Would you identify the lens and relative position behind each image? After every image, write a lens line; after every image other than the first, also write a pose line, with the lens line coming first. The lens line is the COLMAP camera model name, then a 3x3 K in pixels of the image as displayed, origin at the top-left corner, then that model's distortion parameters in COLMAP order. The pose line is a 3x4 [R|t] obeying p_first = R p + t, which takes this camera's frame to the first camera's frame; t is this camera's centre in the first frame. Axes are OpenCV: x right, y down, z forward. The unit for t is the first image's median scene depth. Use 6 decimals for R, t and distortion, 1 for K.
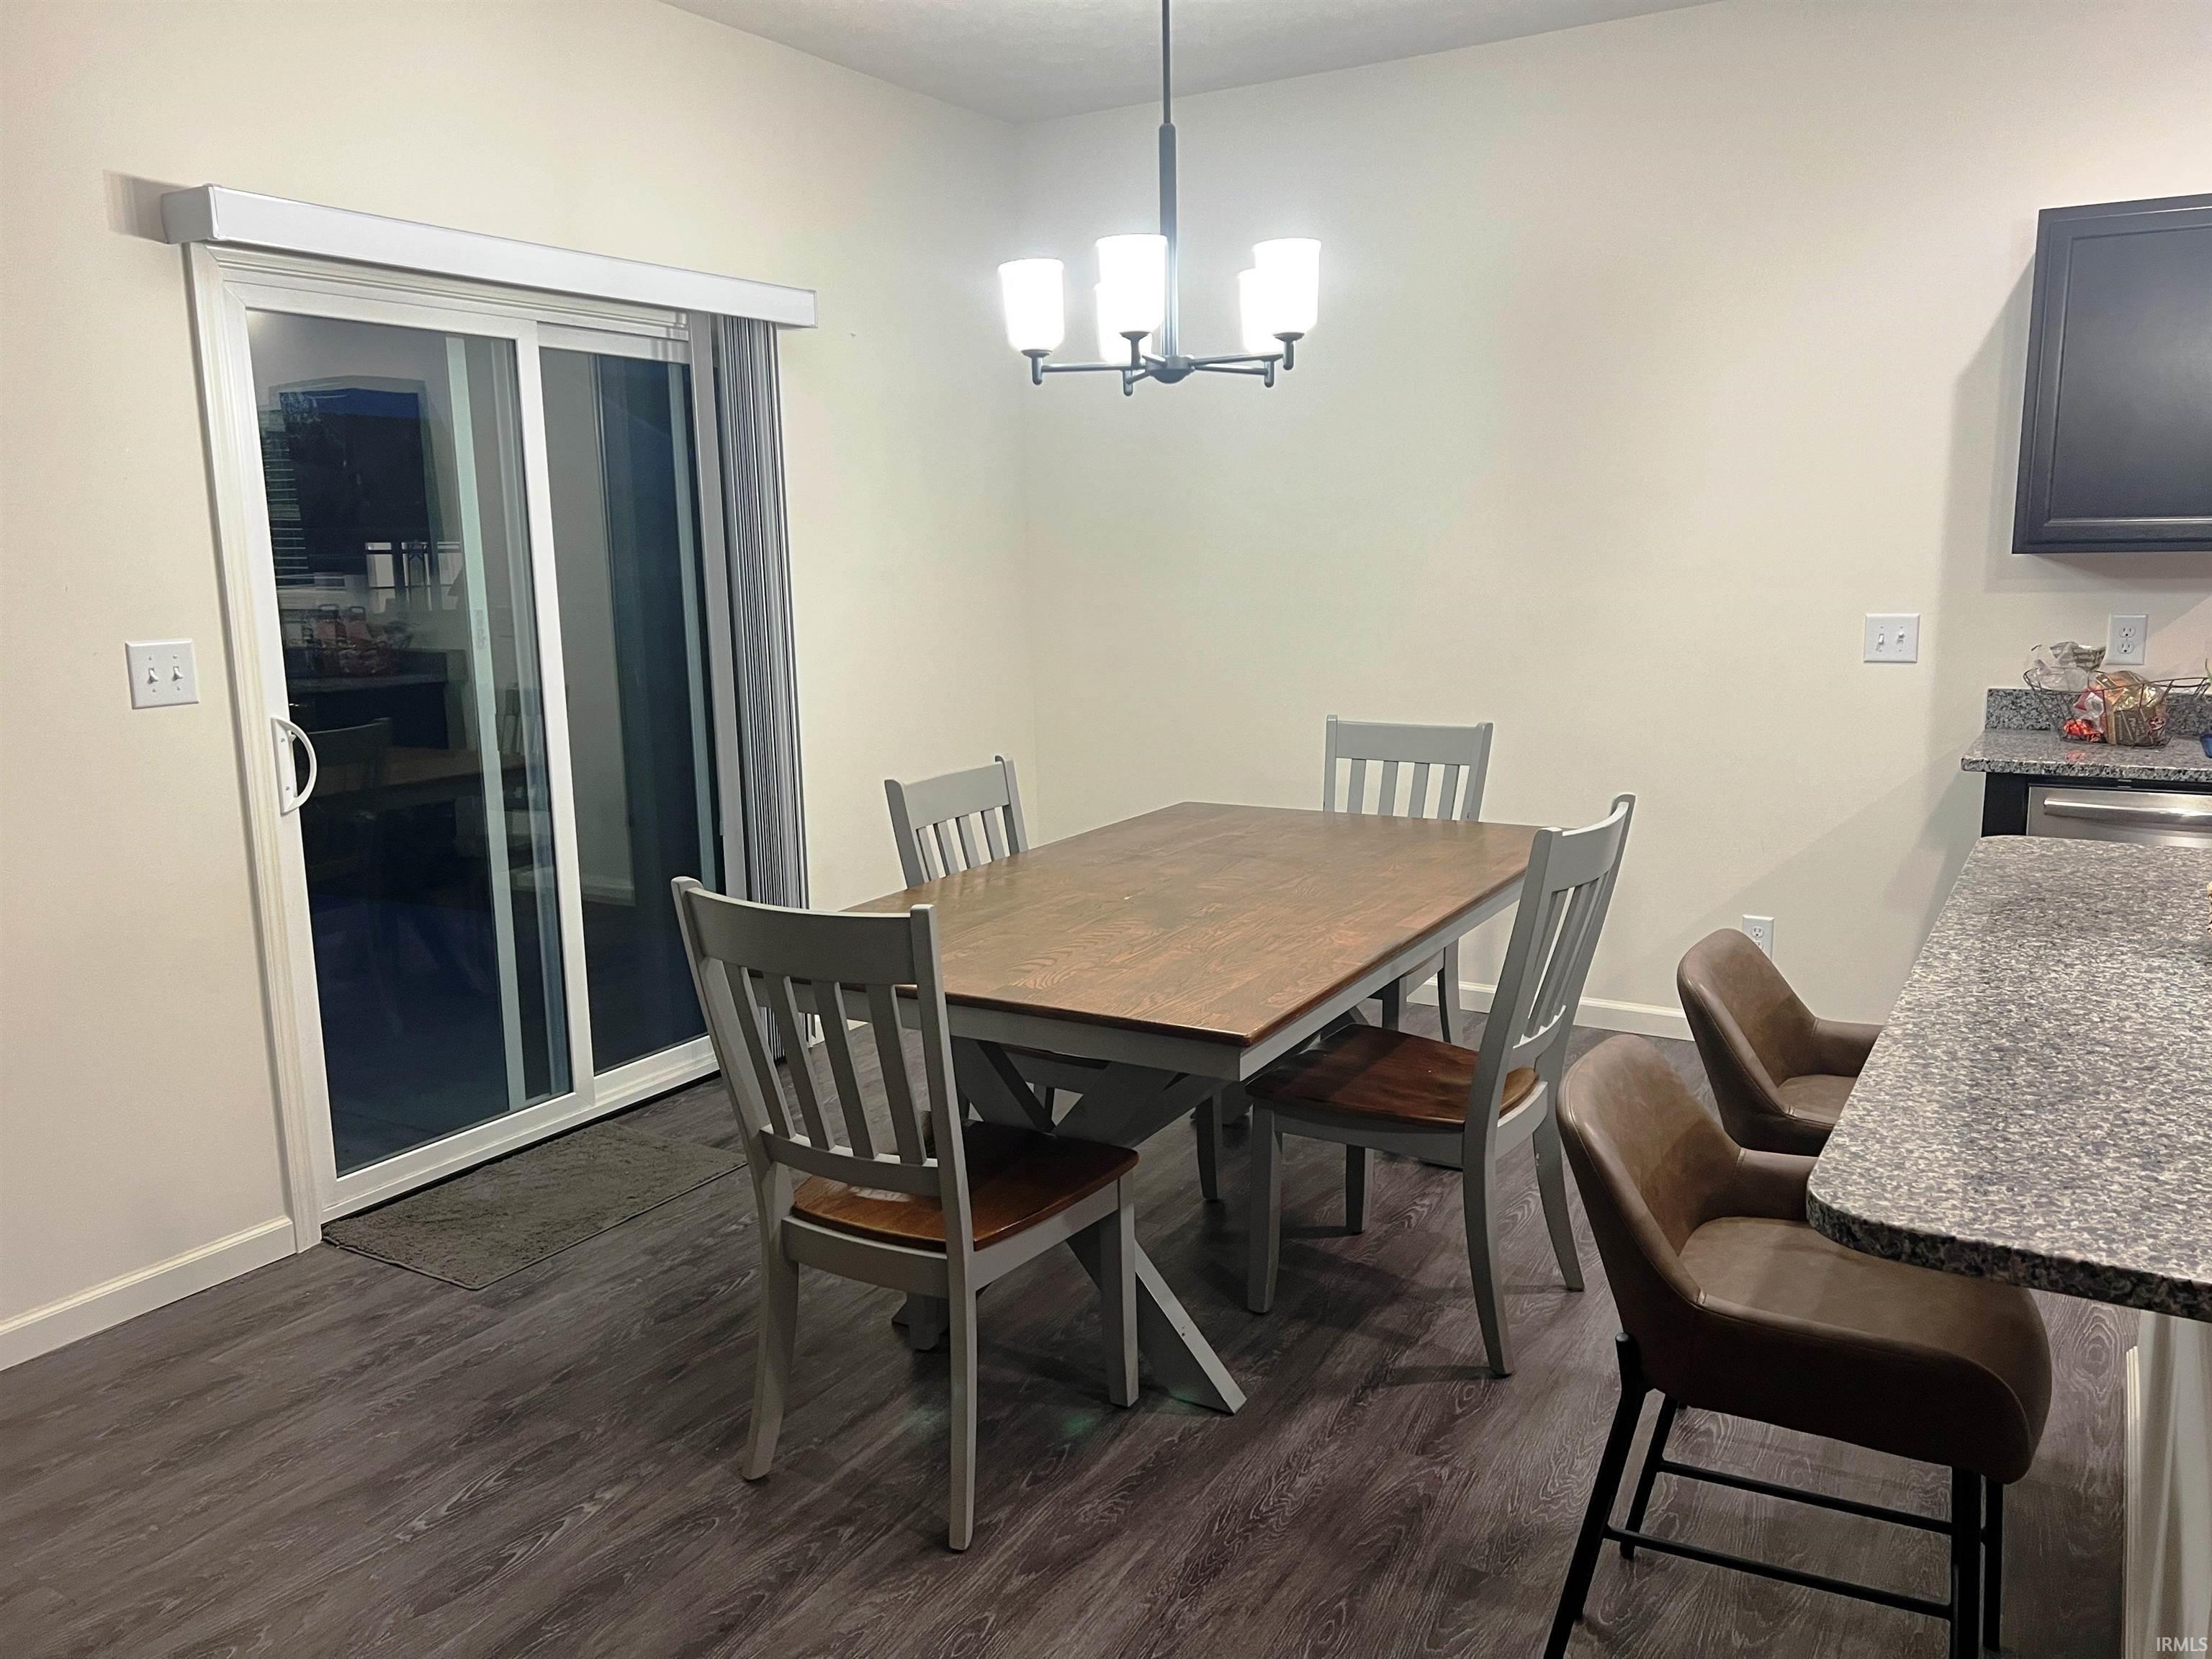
lens RADIAL K [[1648.4, 0, 1105.8], [0, 1648.4, 827.6], [0, 0, 1]] dist [0.007146, 0.002038]
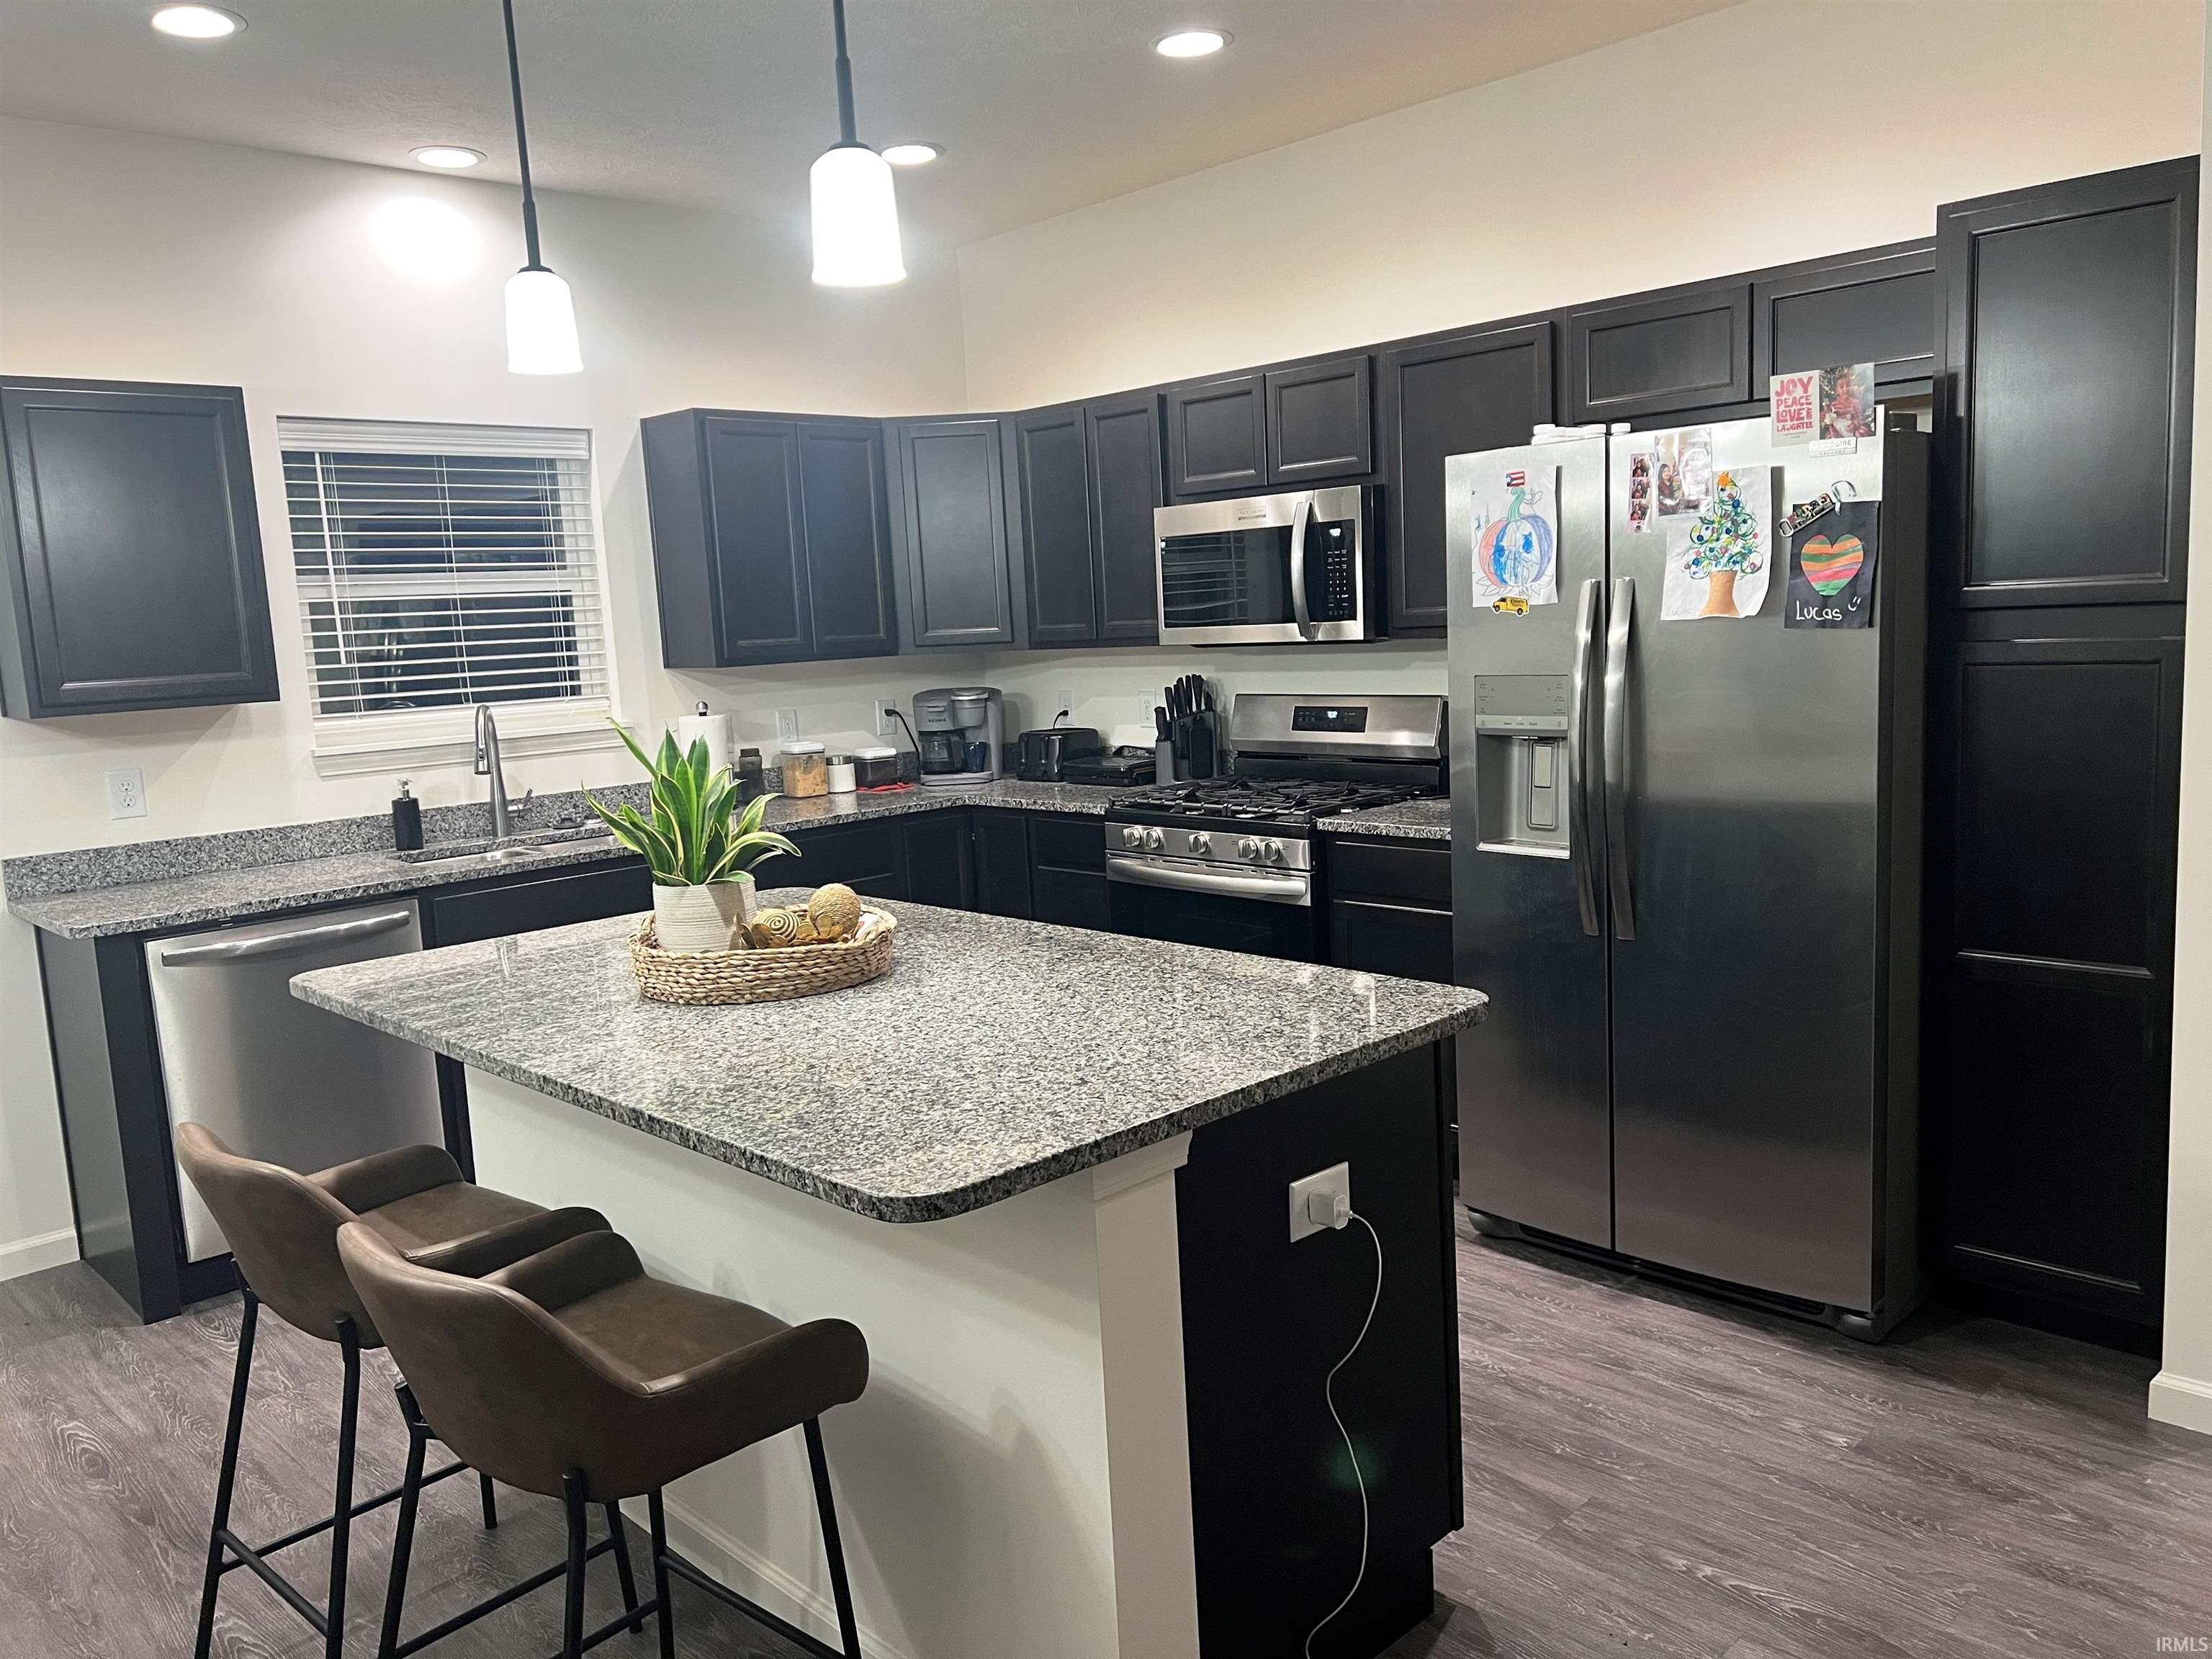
lens RADIAL K [[1648.4, 0, 1105.8], [0, 1648.4, 829.2], [0, 0, 1]] dist [0.007146, 0.002038]
pose [[0.243335, -0.124330, 0.961941, -0.656878], [0.212669, 0.974457, 0.072151, -0.101409], [-0.946340, 0.187018, 0.263560, 0.414963]]
